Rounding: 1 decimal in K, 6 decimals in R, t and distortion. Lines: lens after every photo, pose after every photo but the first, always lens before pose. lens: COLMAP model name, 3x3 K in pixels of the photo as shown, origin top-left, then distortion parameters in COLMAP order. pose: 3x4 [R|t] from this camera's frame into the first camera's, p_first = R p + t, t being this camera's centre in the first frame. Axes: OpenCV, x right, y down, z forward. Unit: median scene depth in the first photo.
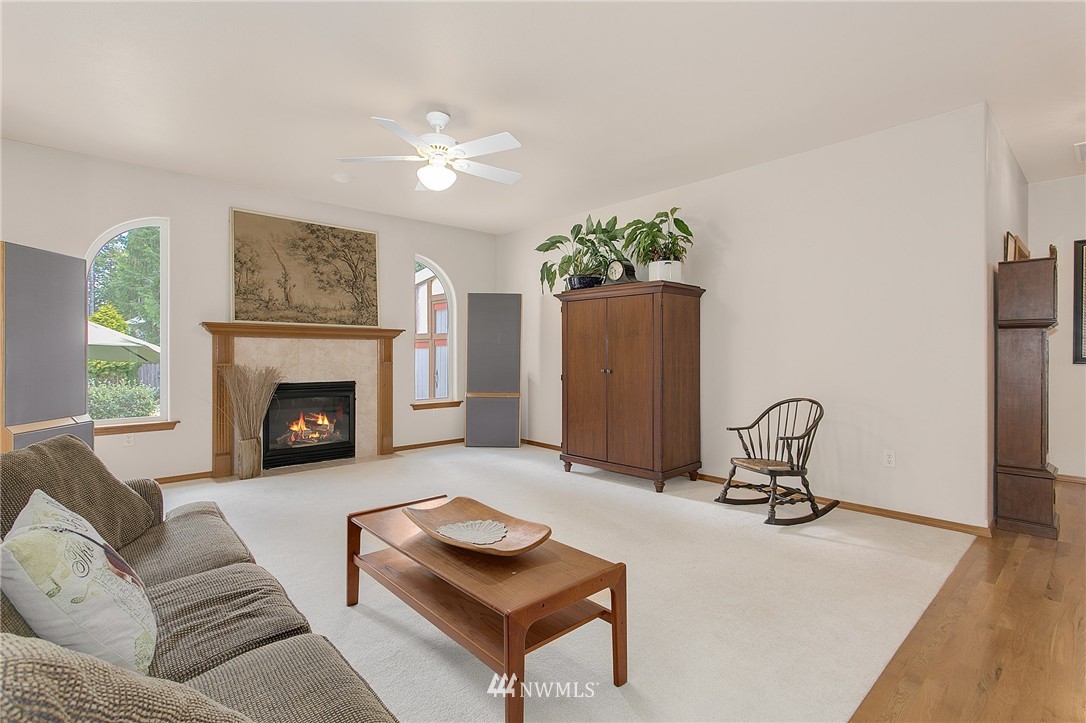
lens RADIAL K [[507.5, 0, 543.0], [0, 507.5, 361.5], [0, 0, 1]] dist [0.002250, 0.000481]
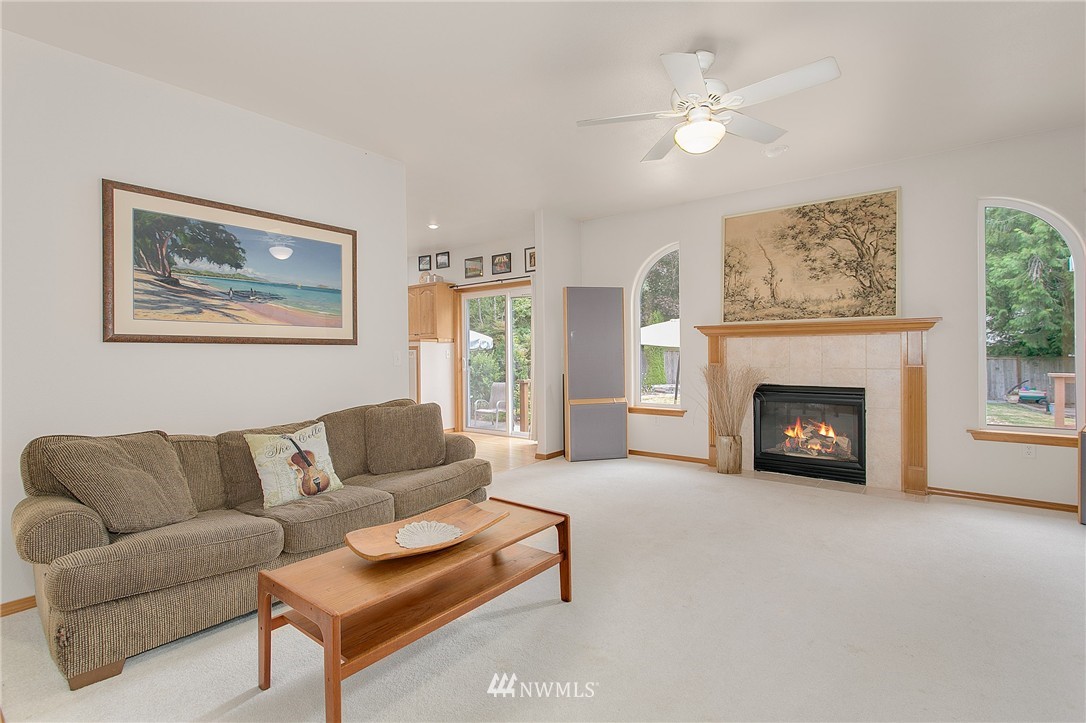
lens RADIAL K [[507.5, 0, 543.0], [0, 507.5, 361.5], [0, 0, 1]] dist [0.002250, 0.000481]
pose [[0.174691, 0.011412, -0.984557, 0.335325], [-0.009833, 0.999903, 0.009845, -0.005442], [0.984574, 0.007962, 0.174786, 0.398274]]
